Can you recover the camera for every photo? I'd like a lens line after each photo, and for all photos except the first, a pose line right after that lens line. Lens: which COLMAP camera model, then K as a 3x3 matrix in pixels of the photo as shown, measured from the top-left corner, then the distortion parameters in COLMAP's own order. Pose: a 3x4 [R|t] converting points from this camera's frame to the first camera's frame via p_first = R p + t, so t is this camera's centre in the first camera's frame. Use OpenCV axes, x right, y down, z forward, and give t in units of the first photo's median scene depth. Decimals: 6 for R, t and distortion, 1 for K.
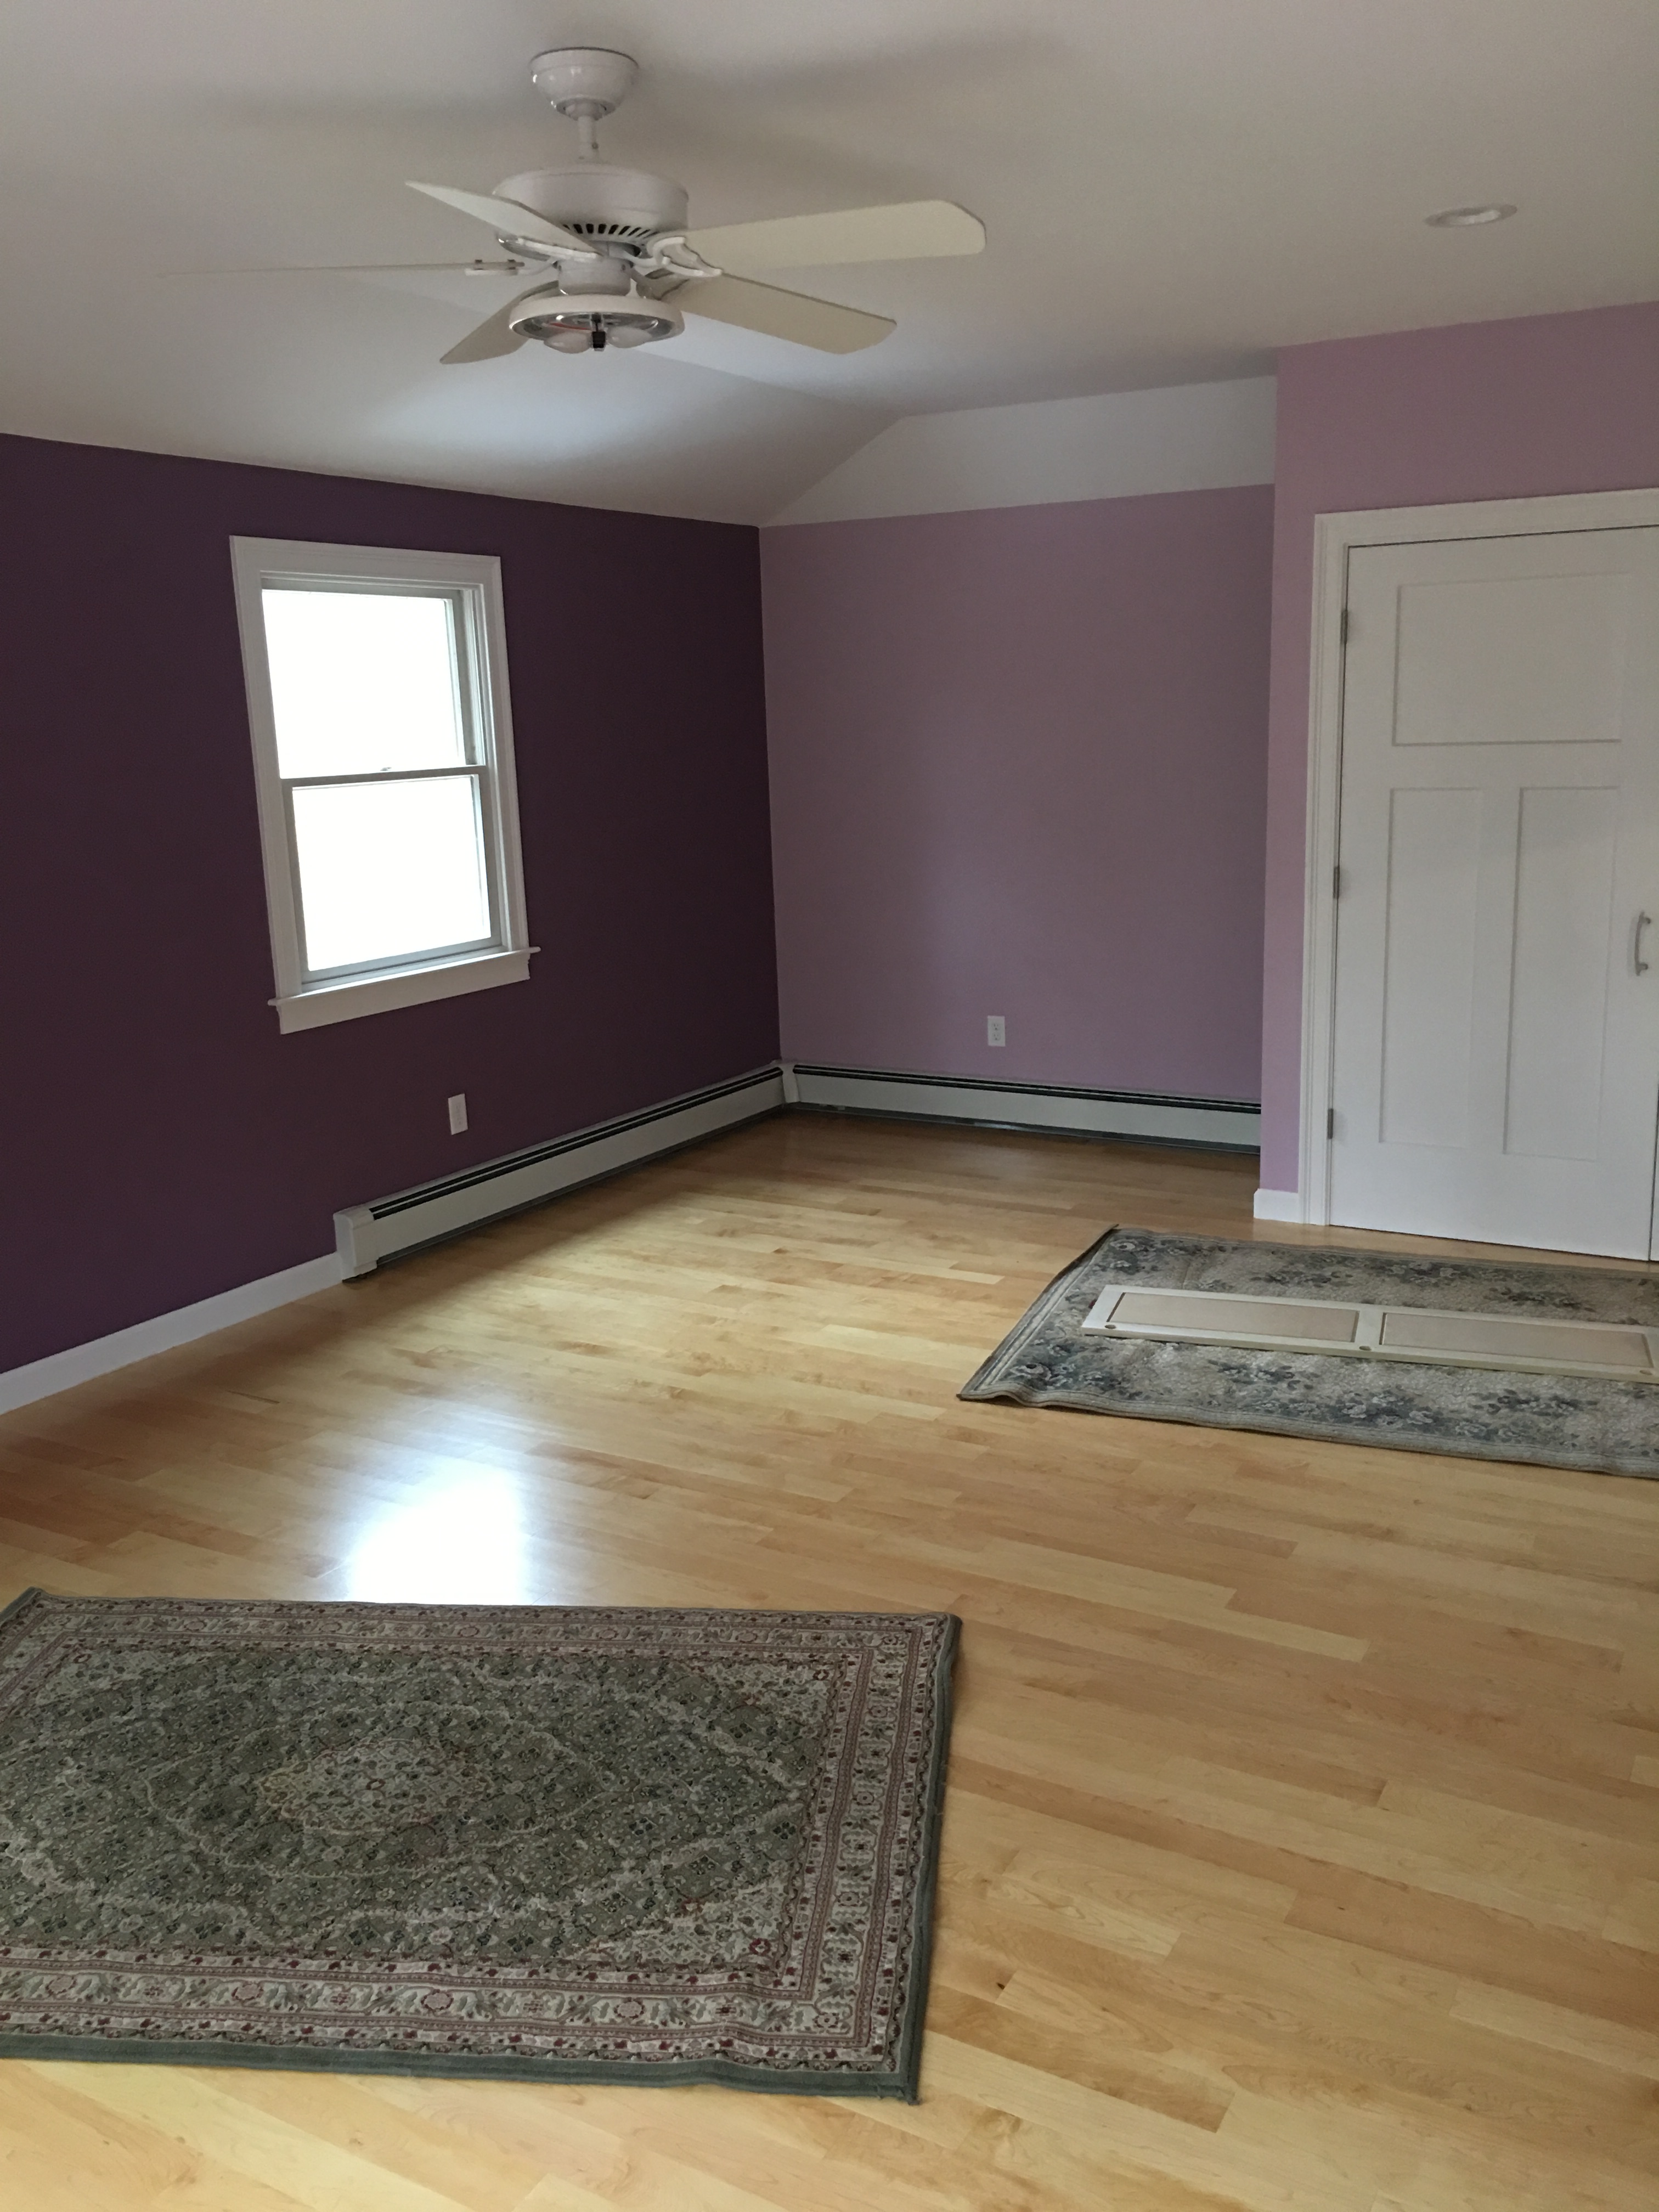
lens RADIAL K [[1865.4, 0, 835.8], [0, 1865.4, 1116.6], [0, 0, 1]] dist [0.071465, -0.099425]
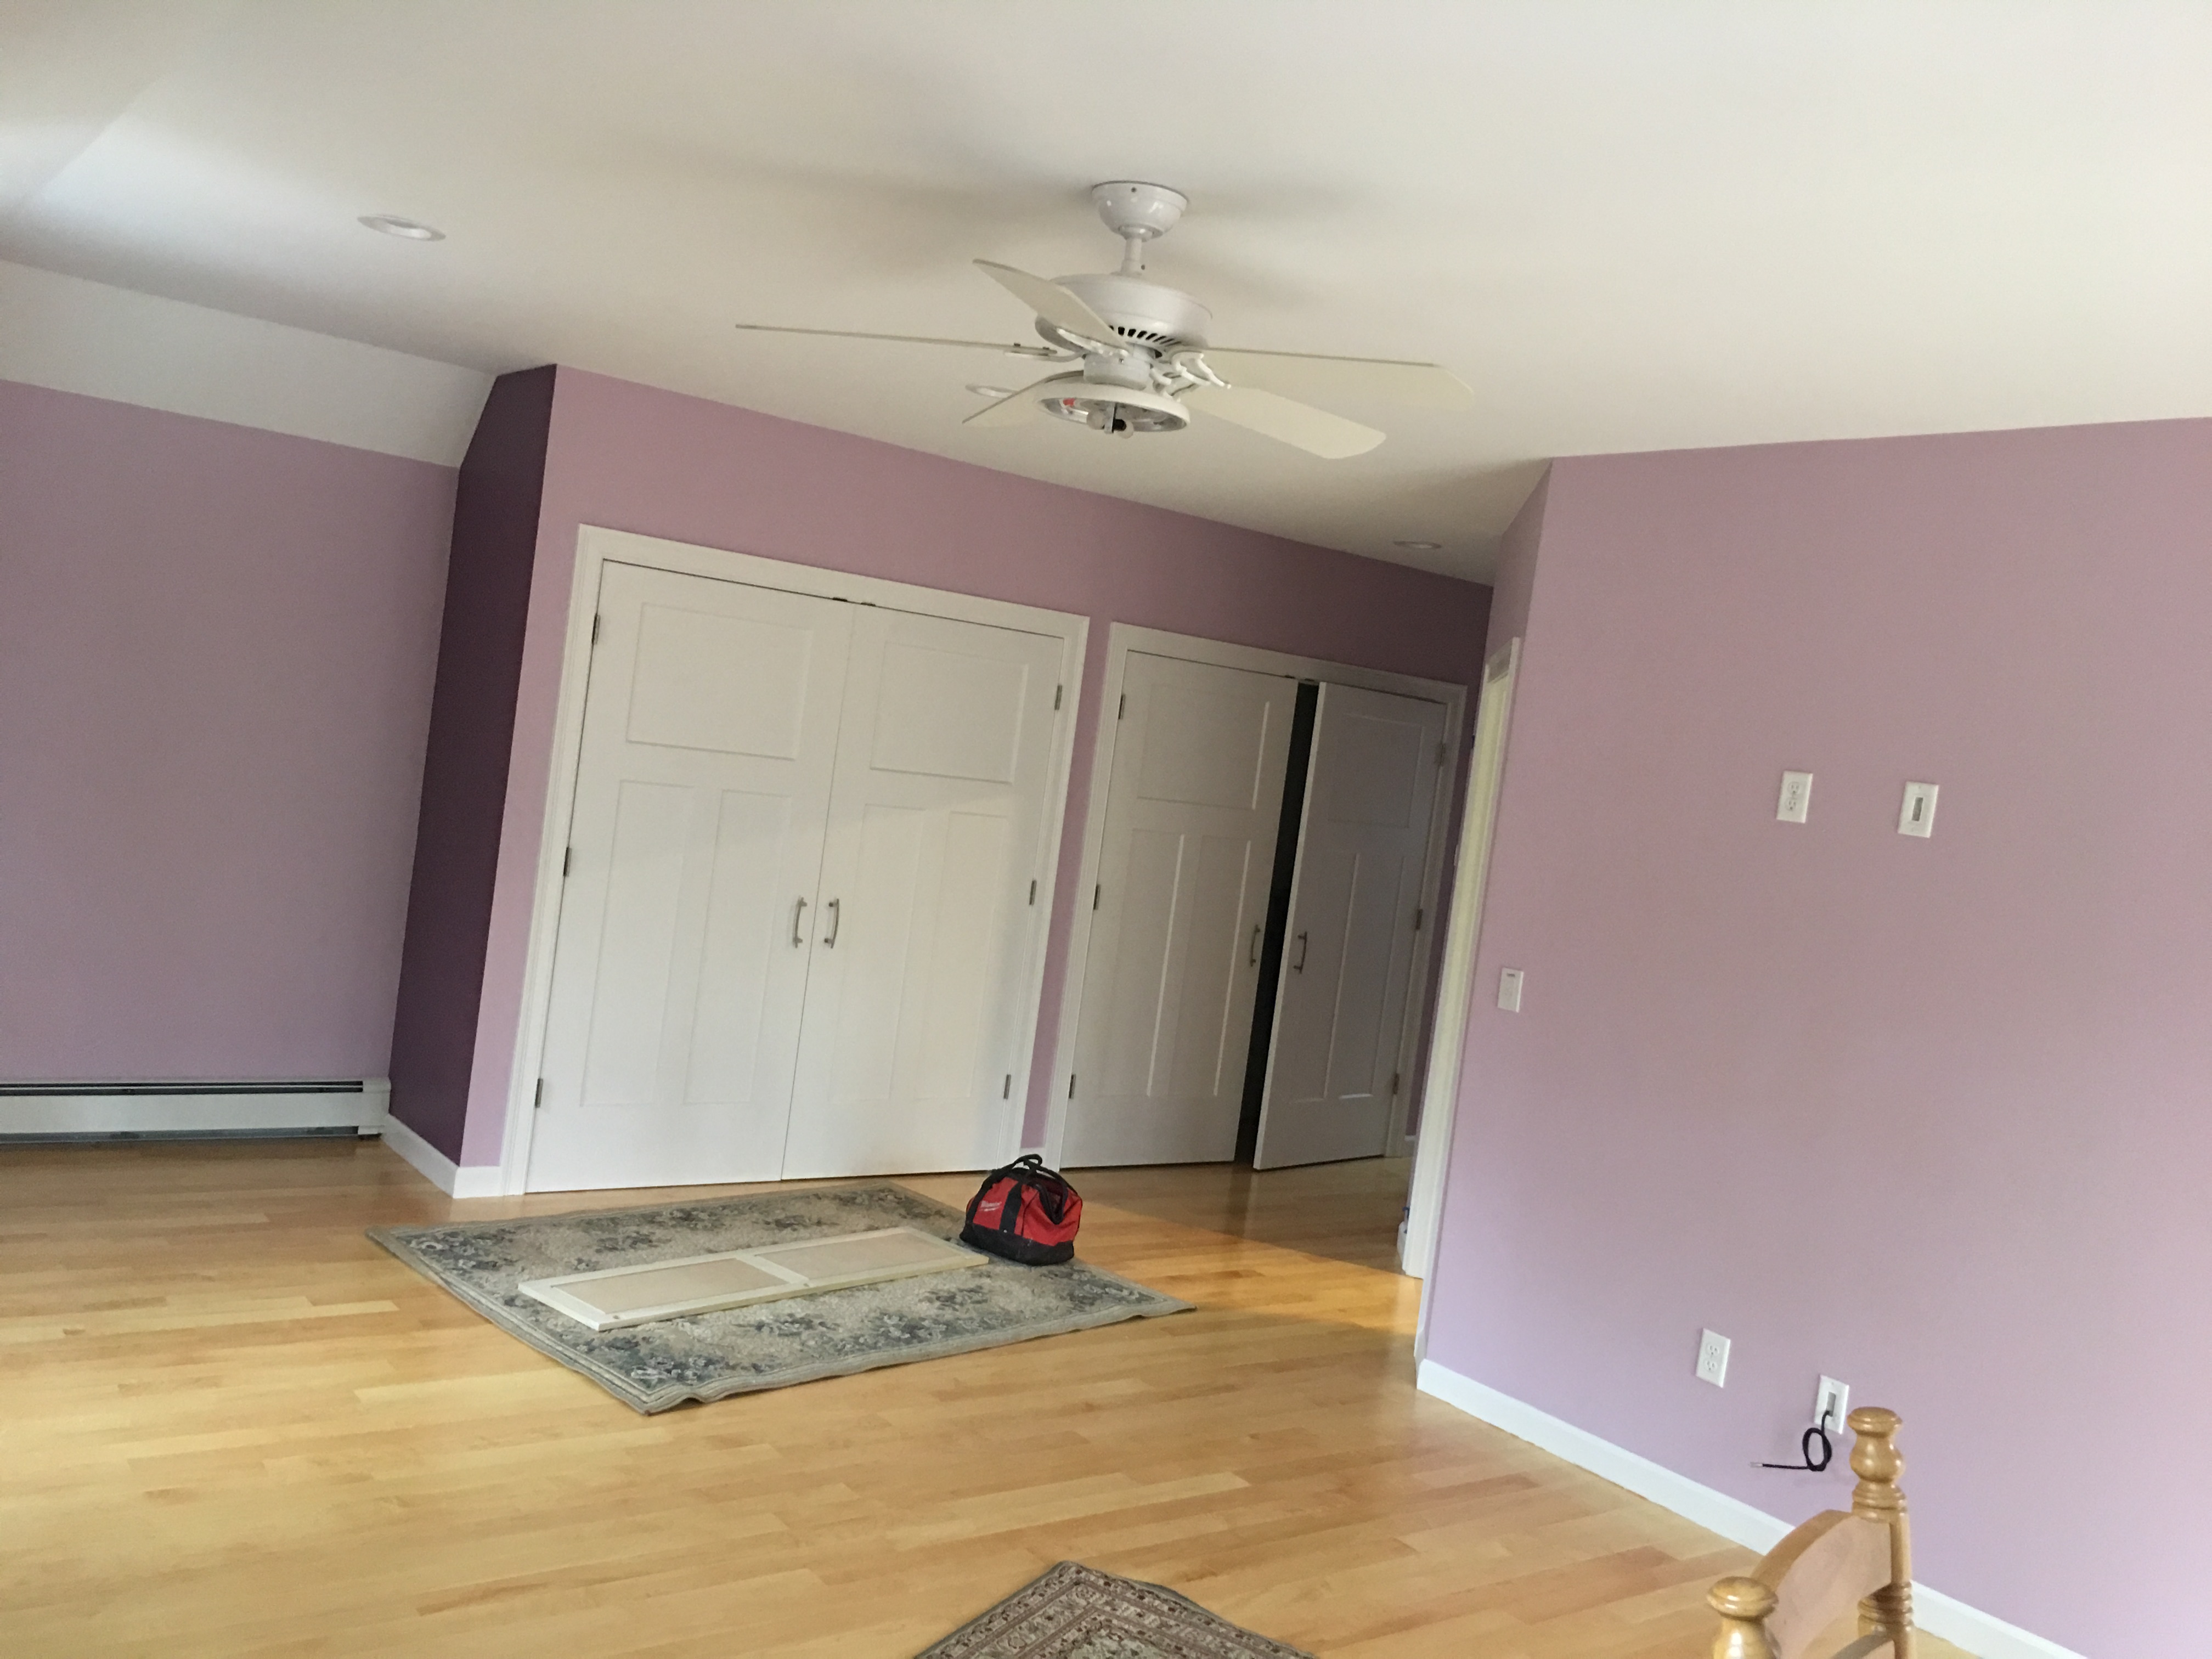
lens RADIAL K [[1865.4, 0, 1112.4], [0, 1865.4, 827.0], [0, 0, 1]] dist [0.071465, -0.099425]
pose [[0.378468, 0.039670, 0.924764, -0.759281], [0.061030, 0.995838, -0.067696, -0.069206], [-0.923600, 0.082059, 0.374472, 0.409448]]
